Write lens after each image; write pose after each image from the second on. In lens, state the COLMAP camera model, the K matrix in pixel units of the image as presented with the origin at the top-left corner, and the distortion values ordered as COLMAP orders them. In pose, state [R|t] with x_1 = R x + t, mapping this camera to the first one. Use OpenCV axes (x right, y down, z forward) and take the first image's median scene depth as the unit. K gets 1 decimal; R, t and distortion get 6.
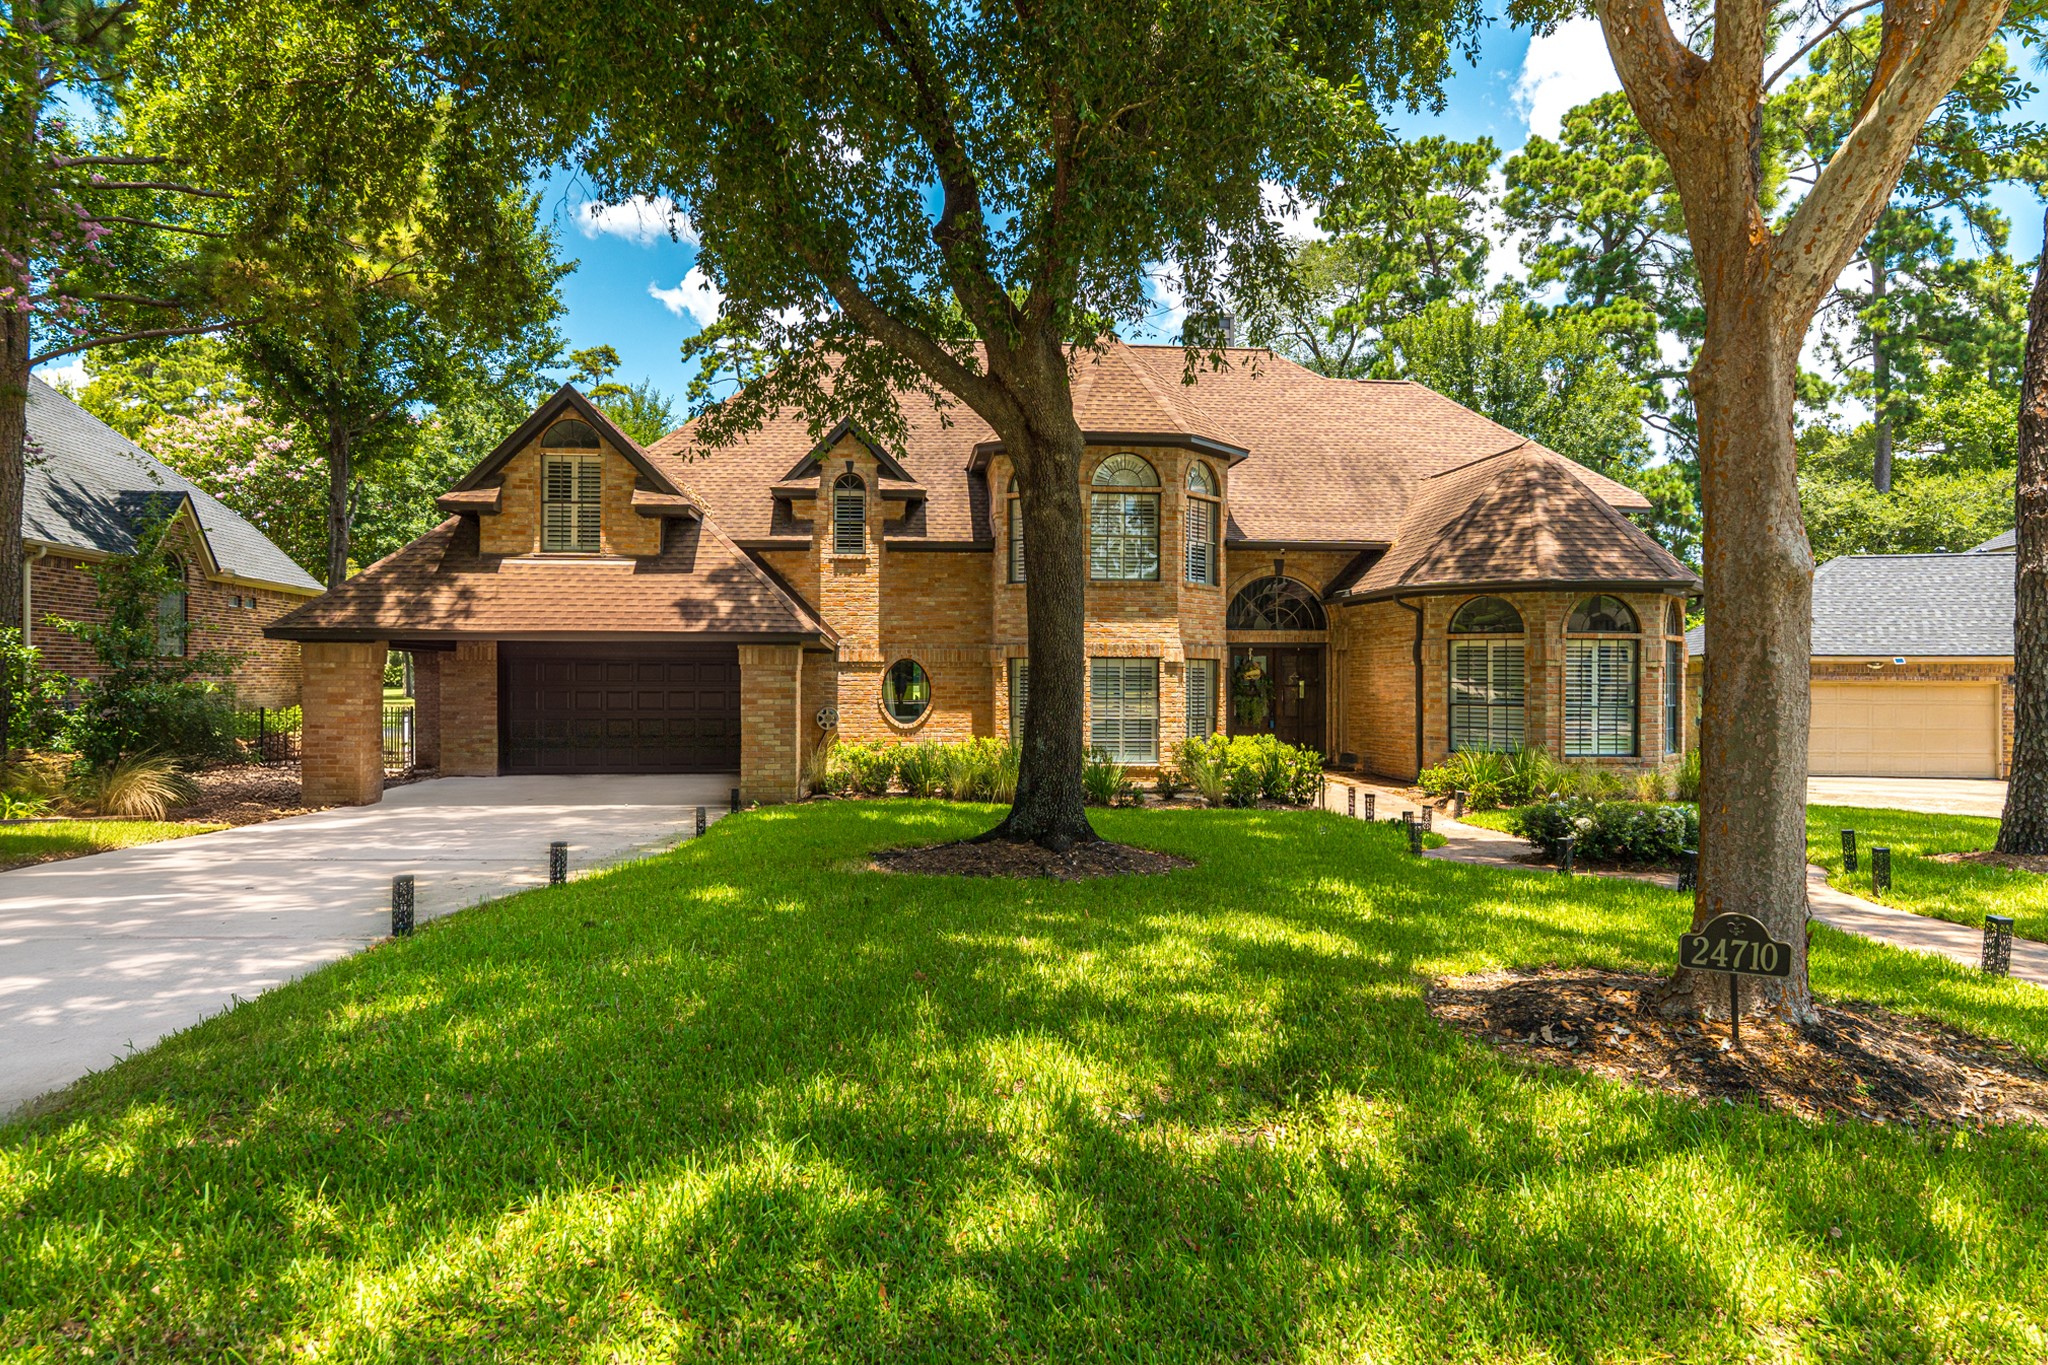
lens RADIAL K [[1239.7, 0, 1026.2], [0, 1239.7, 668.4], [0, 0, 1]] dist [0.007368, 0.000199]
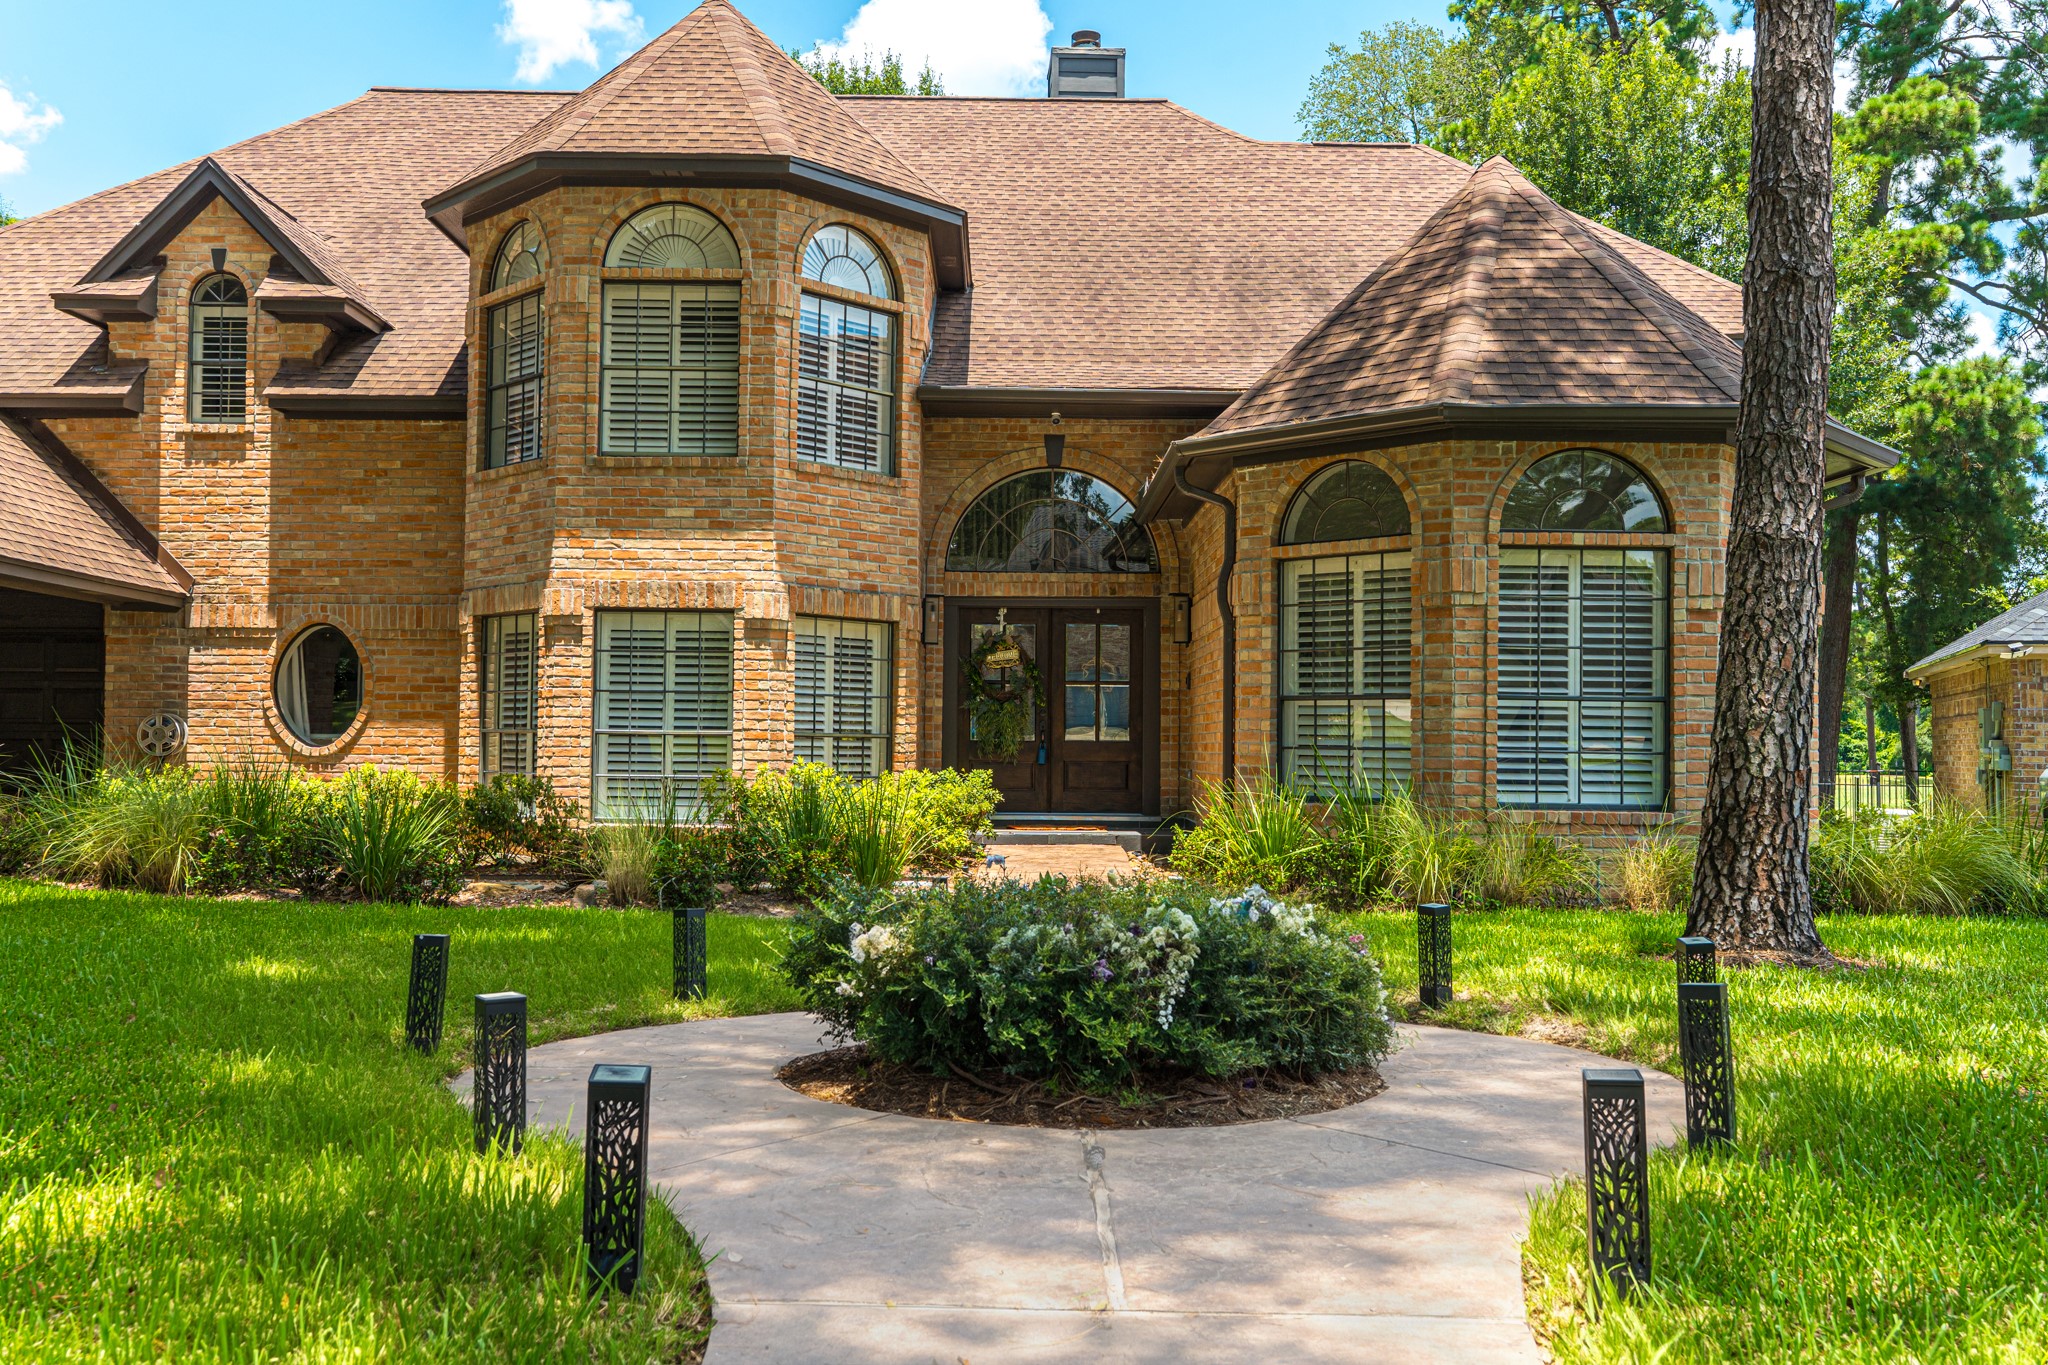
lens RADIAL K [[1713.0, 0, 1021.3], [0, 1713.0, 694.8], [0, 0, 1]] dist [-0.005029, 0.022803]
pose [[0.995479, 0.004978, -0.094849, 0.272746], [-0.007586, 0.999602, -0.027159, 0.040833], [0.094676, 0.027756, 0.995121, 0.314976]]
